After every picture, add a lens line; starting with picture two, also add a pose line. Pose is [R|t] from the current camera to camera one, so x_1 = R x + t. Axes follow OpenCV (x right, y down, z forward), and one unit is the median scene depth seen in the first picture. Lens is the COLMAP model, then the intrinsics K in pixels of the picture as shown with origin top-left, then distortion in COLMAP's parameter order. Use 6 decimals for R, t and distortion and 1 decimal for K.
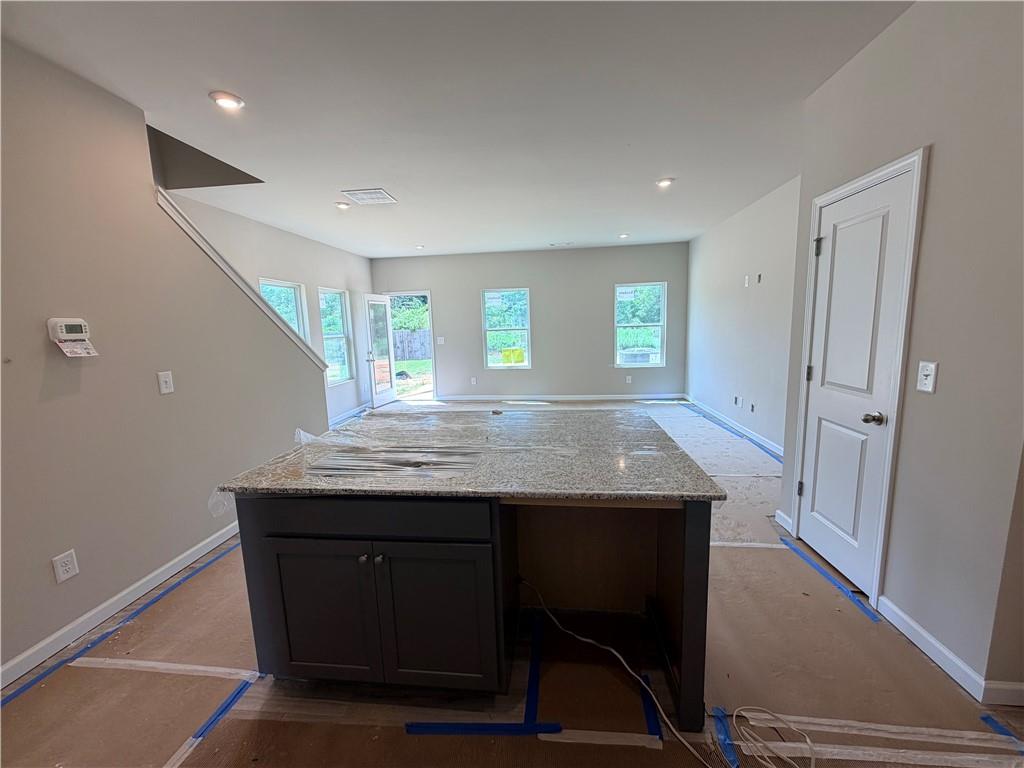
lens RADIAL K [[405.2, 0, 512.0], [0, 405.2, 384.0], [0, 0, 1]] dist [0.000678, 0.000410]
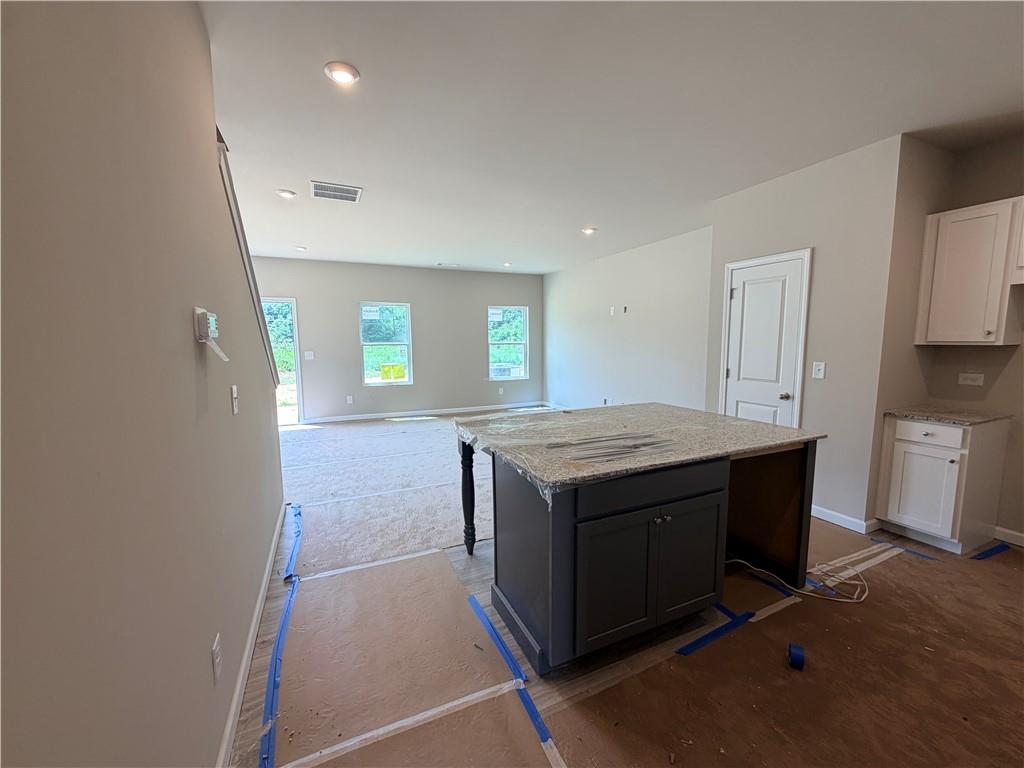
lens RADIAL K [[410.7, 0, 493.2], [0, 410.7, 385.4], [0, 0, 1]] dist [-0.000495, -0.000167]
pose [[0.861473, -0.030000, 0.506917, -0.890961], [0.053229, 0.998089, -0.031390, 0.022297], [-0.505006, 0.054024, 0.861423, 0.103541]]
